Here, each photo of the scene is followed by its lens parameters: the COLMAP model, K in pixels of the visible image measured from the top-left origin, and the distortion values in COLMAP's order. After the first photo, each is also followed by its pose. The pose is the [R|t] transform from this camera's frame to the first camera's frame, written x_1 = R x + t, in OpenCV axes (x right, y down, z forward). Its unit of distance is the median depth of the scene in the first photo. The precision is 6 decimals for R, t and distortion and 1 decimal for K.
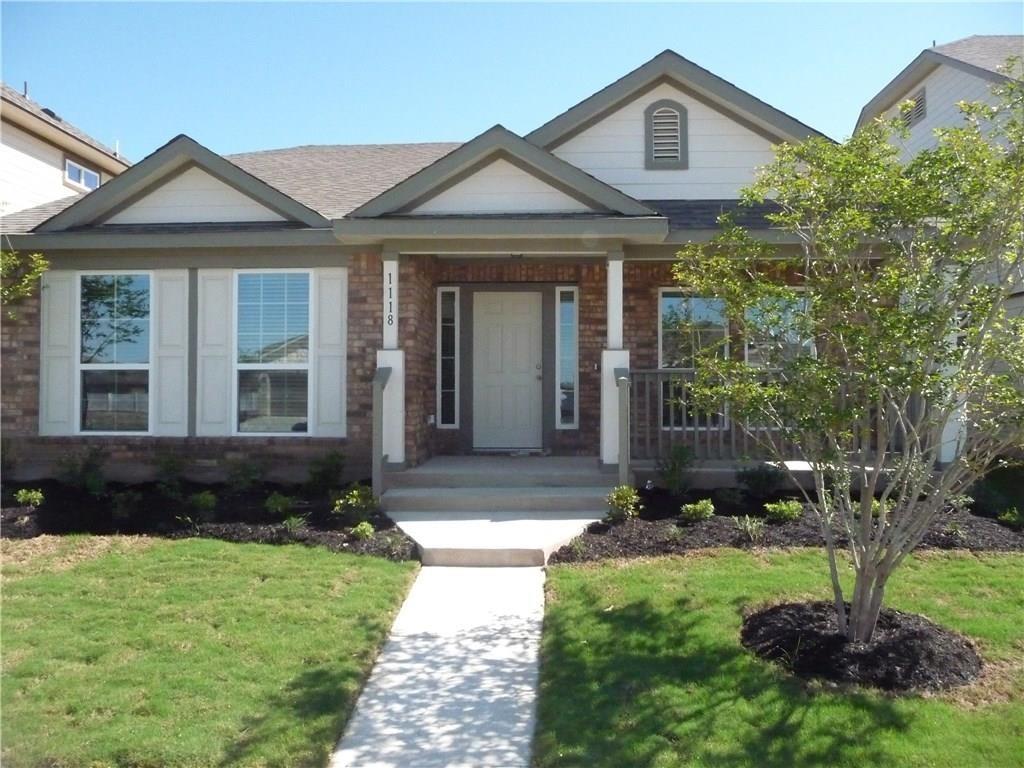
lens RADIAL K [[833.3, 0, 505.7], [0, 833.3, 386.0], [0, 0, 1]] dist [-0.046718, 0.041228]
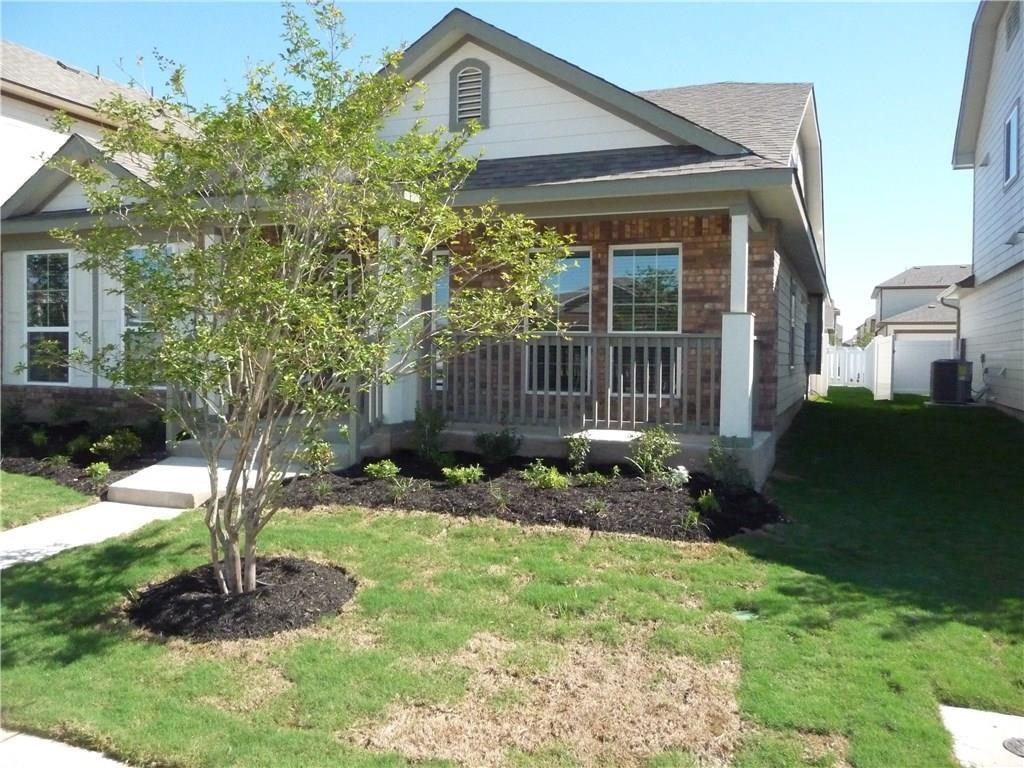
lens RADIAL K [[833.3, 0, 502.7], [0, 833.3, 386.3], [0, 0, 1]] dist [-0.046718, 0.041228]
pose [[0.945273, 0.024620, -0.325351, 0.561539], [-0.008233, 0.998632, 0.051646, -0.007317], [0.326177, -0.046141, 0.944182, 0.063280]]
